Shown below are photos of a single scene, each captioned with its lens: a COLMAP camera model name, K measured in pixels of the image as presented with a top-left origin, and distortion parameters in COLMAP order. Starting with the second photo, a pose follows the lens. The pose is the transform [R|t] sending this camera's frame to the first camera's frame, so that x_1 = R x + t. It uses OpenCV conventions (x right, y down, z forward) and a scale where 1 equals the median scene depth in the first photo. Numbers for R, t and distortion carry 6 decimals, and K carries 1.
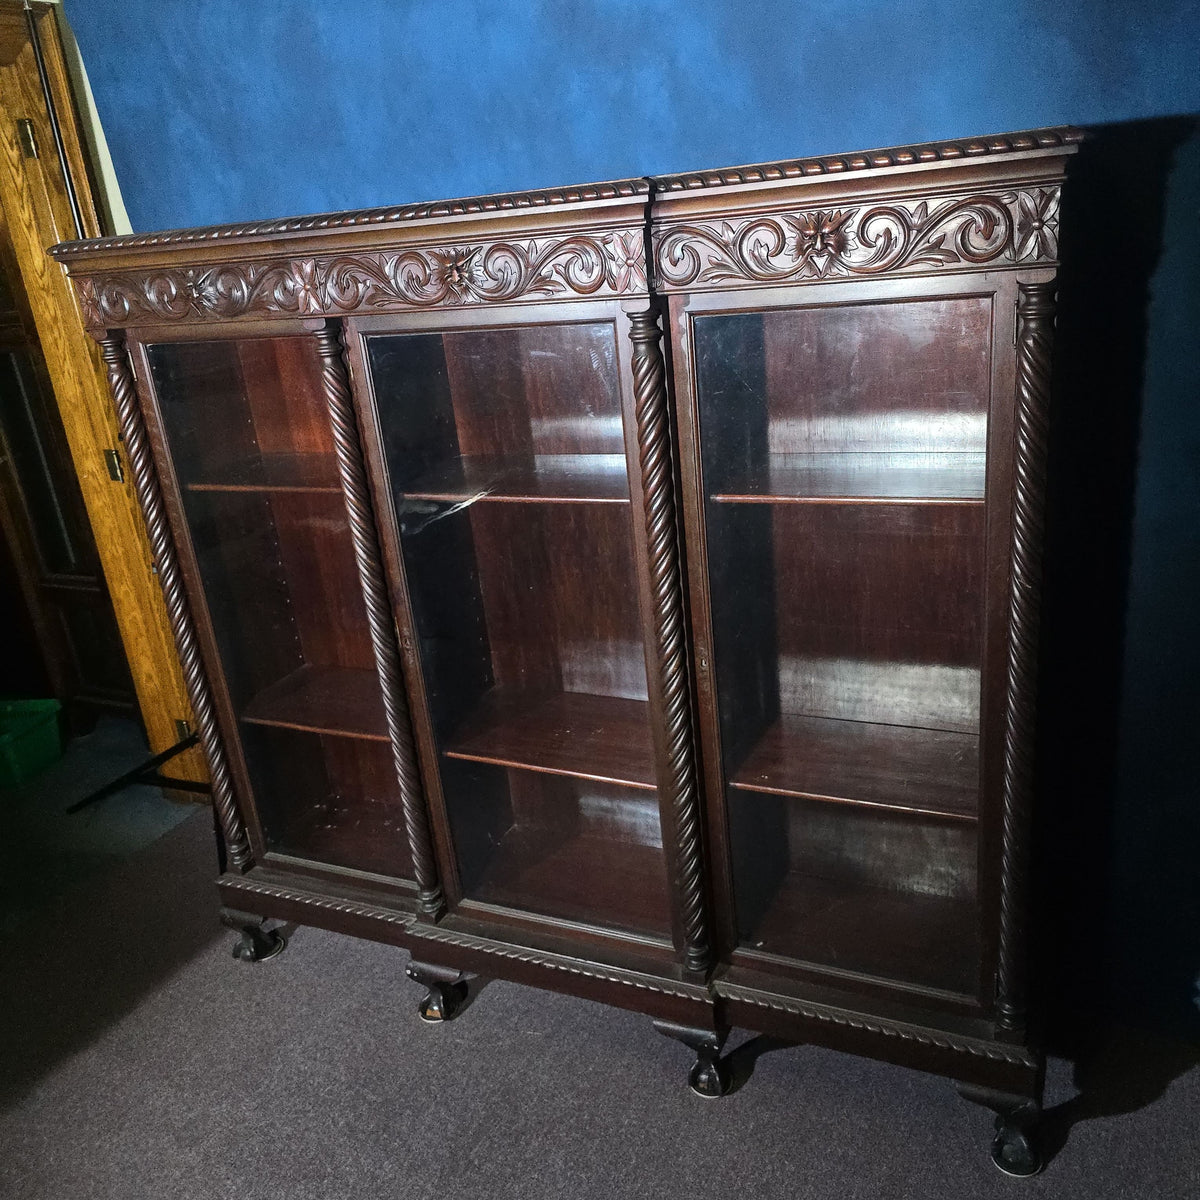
lens RADIAL K [[1078.4, 0, 611.4], [0, 1078.4, 619.5], [0, 0, 1]] dist [0.089359, -0.132854]
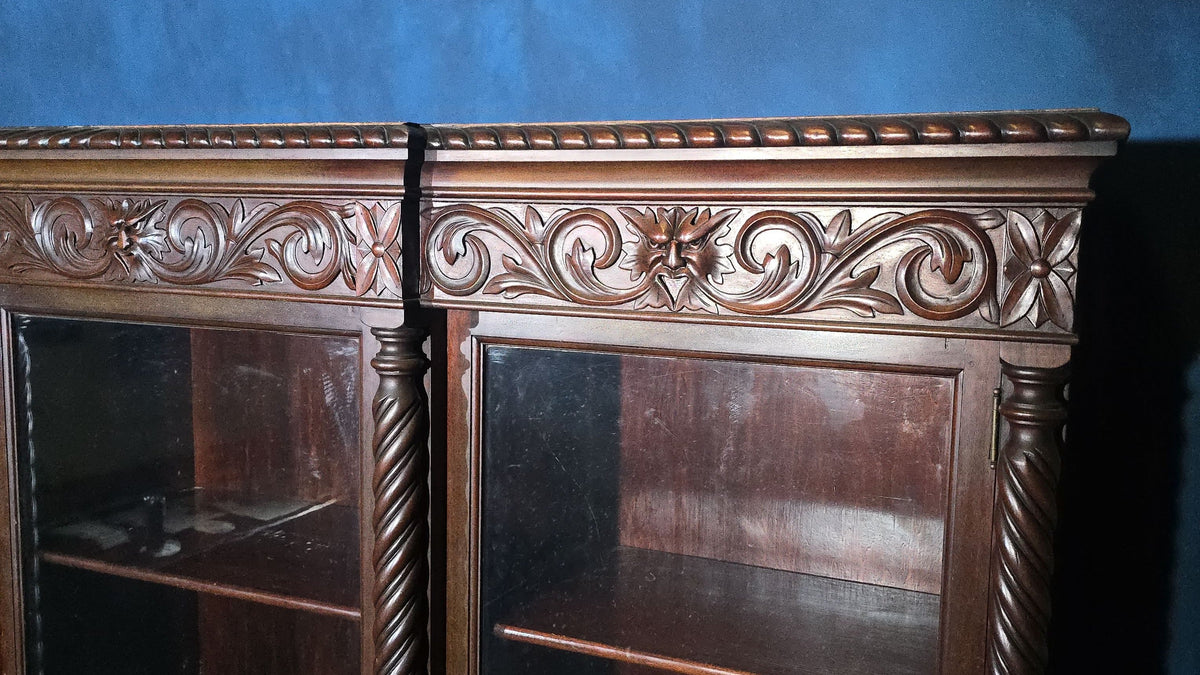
lens RADIAL K [[1095.1, 0, 606.9], [0, 1095.1, 366.0], [0, 0, 1]] dist [0.110284, -0.203045]
pose [[0.993168, 0.111936, 0.032971, 0.127959], [-0.101785, 0.969182, -0.224333, -0.133819], [-0.057065, 0.219444, 0.973955, 0.387588]]
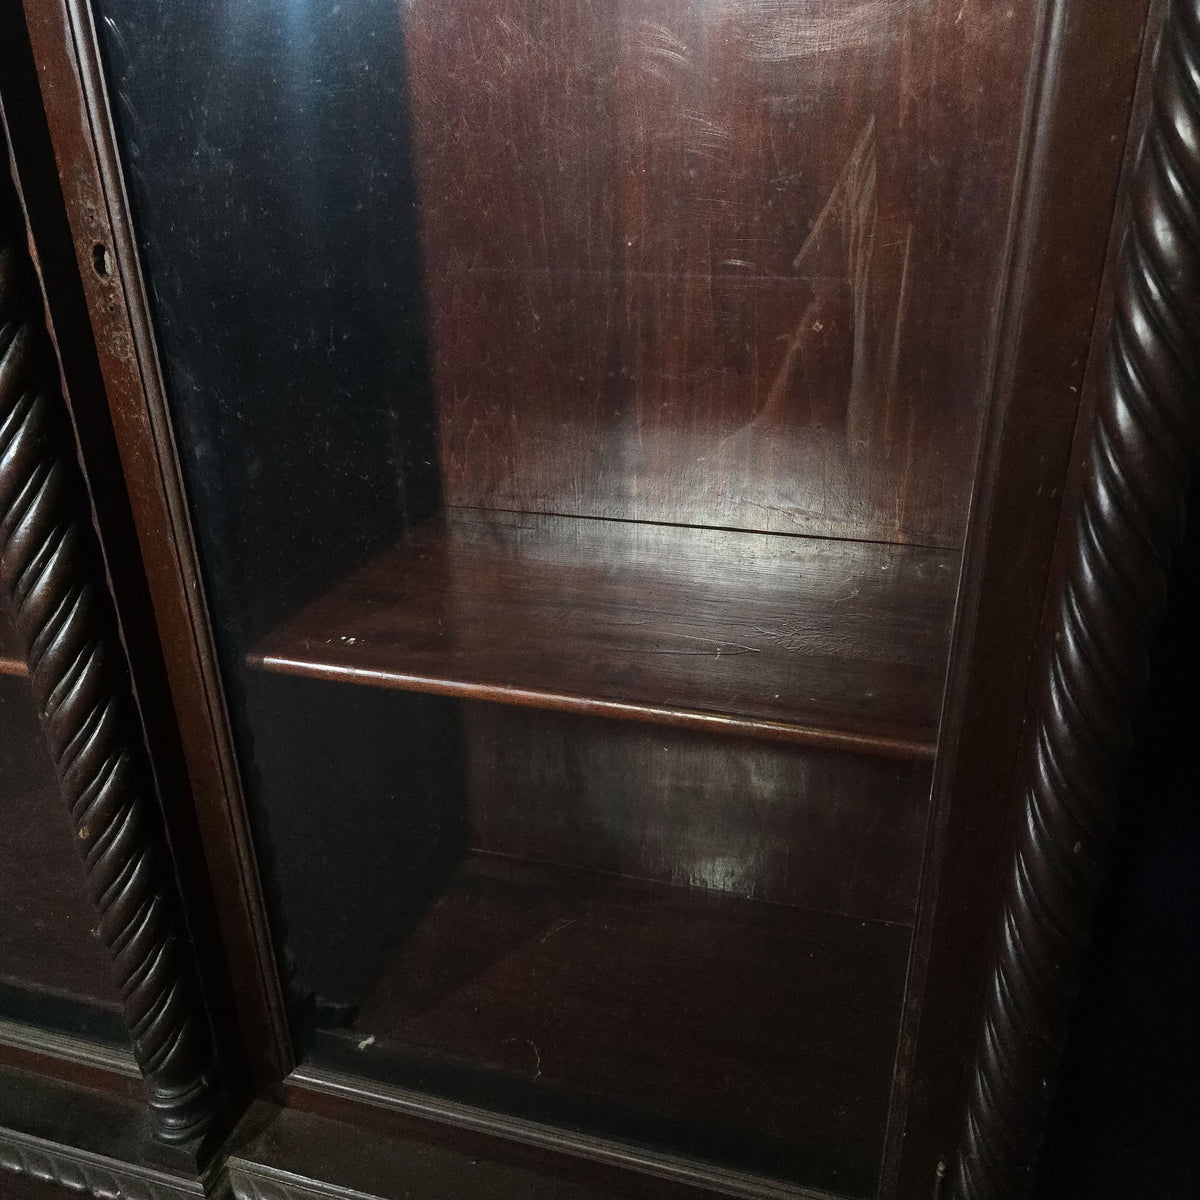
lens RADIAL K [[1081.8, 0, 599.5], [0, 1081.8, 601.1], [0, 0, 1]] dist [0.014472, -0.003889]
pose [[0.987133, 0.013376, 0.159338, 0.200720], [-0.024547, 0.997360, 0.068347, 0.127241], [-0.158004, -0.071379, 0.984855, 0.756764]]
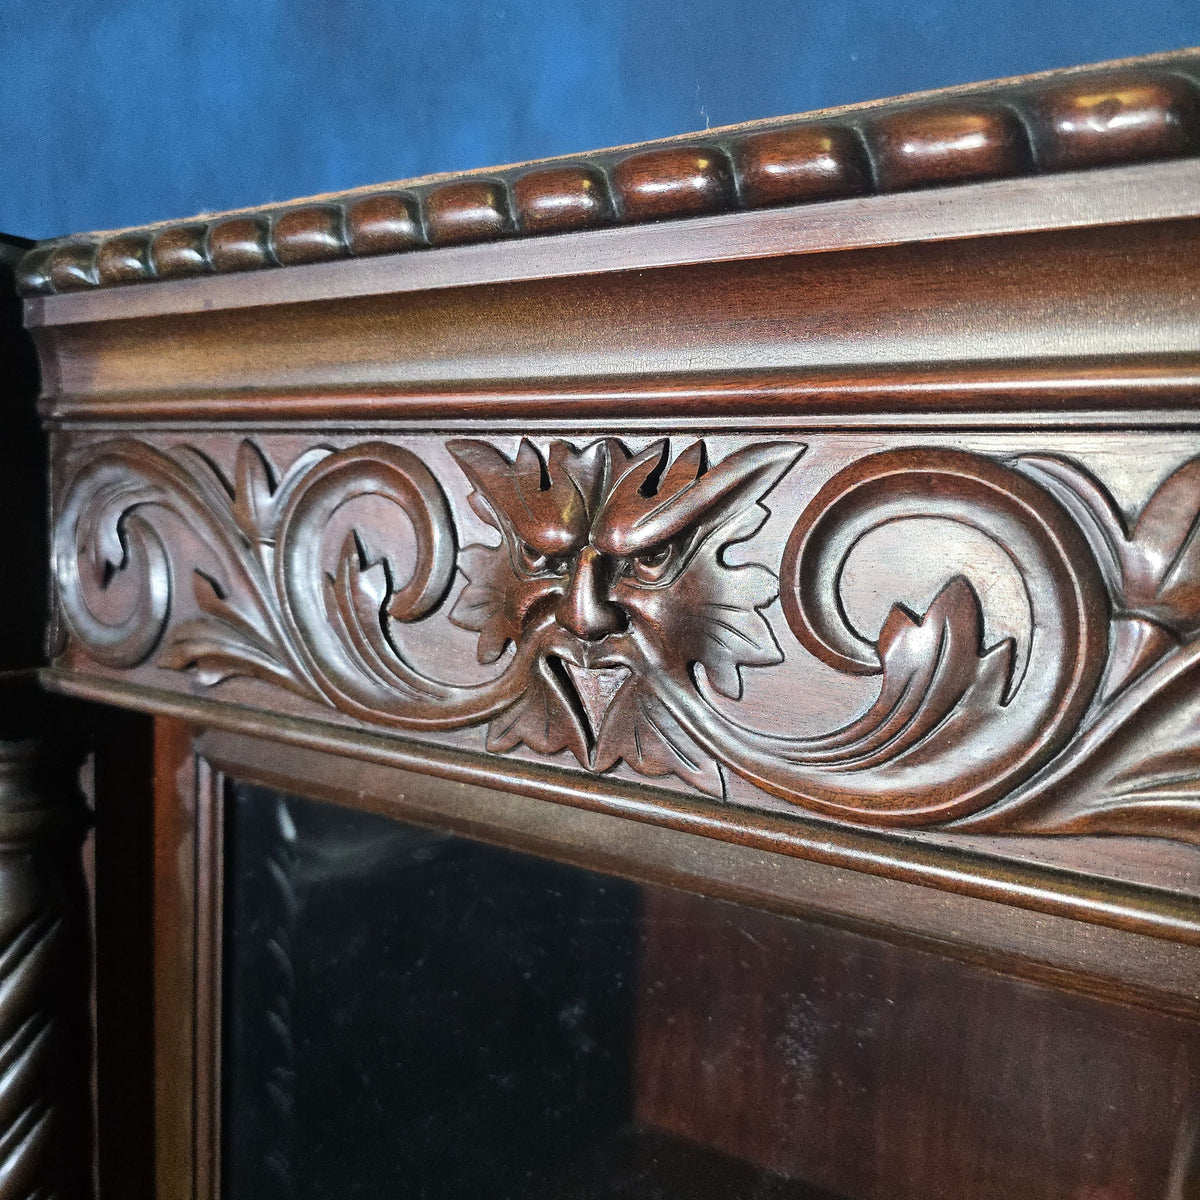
lens RADIAL K [[1146.2, 0, 601.3], [0, 1146.2, 600.2], [0, 0, 1]] dist [0.003289, 0.002259]
pose [[0.979552, 0.147291, -0.137053, 0.199030], [-0.178090, 0.951714, -0.250050, -0.269470], [0.093605, 0.269345, 0.958484, 0.739813]]
